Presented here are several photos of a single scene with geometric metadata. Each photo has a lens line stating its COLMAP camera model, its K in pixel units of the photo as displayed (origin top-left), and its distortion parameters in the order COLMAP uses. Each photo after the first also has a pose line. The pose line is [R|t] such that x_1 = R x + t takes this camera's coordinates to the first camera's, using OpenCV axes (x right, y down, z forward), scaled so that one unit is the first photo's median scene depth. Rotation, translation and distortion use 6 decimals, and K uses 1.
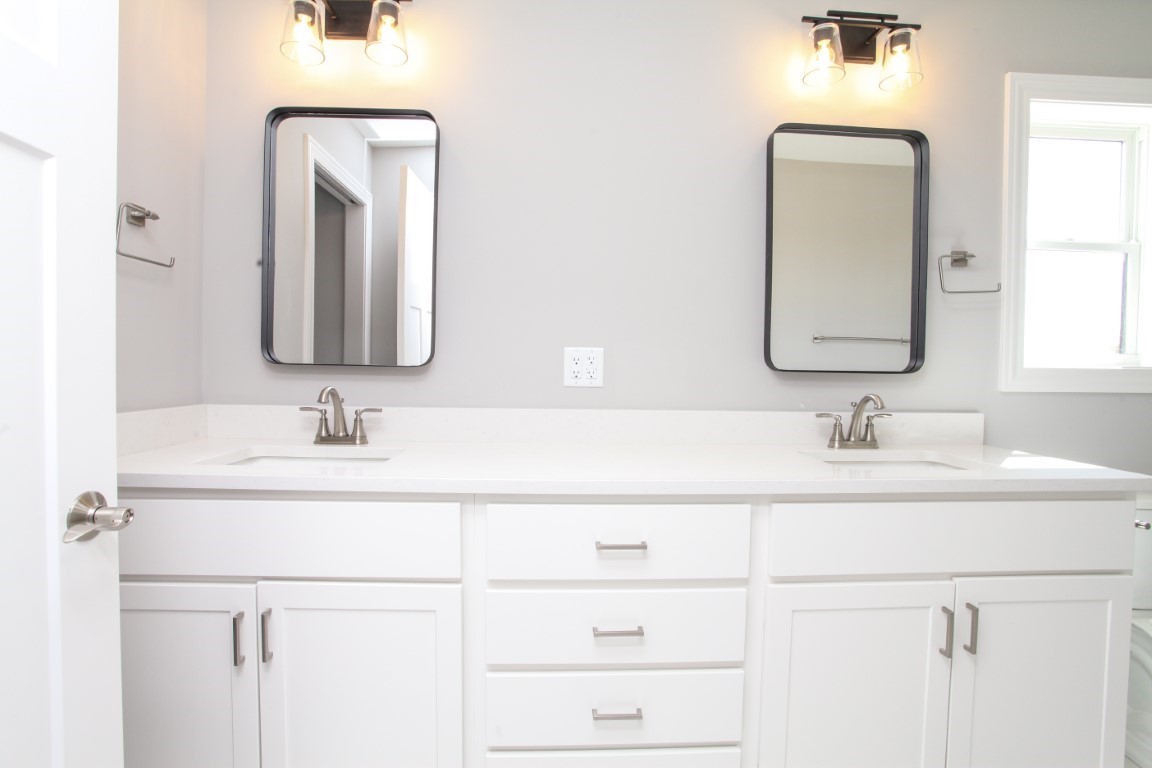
lens RADIAL K [[559.6, 0, 574.2], [0, 559.6, 382.1], [0, 0, 1]] dist [-0.065908, 0.025543]
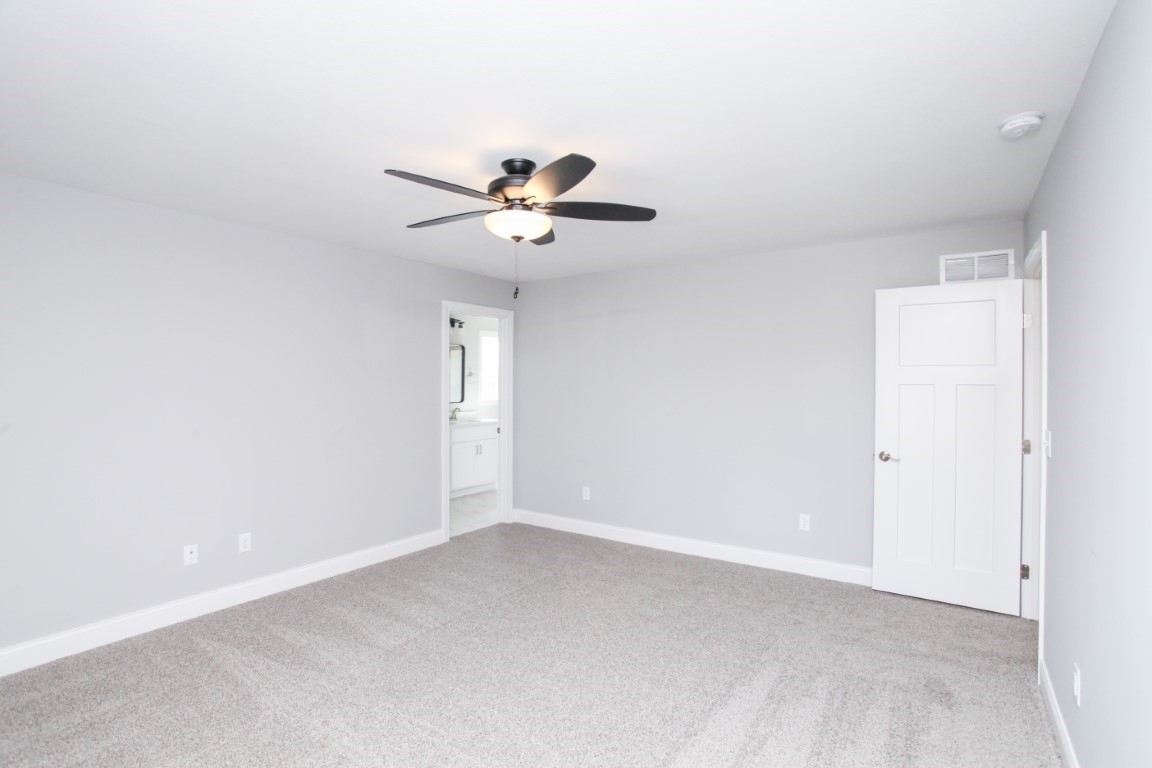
lens RADIAL K [[582.2, 0, 574.4], [0, 582.2, 380.6], [0, 0, 1]] dist [-0.074758, 0.031175]
pose [[0.629278, -0.012935, 0.777073, -2.332691], [0.028484, 0.999574, -0.006428, -0.134066], [-0.776658, 0.026180, 0.629378, -2.506665]]
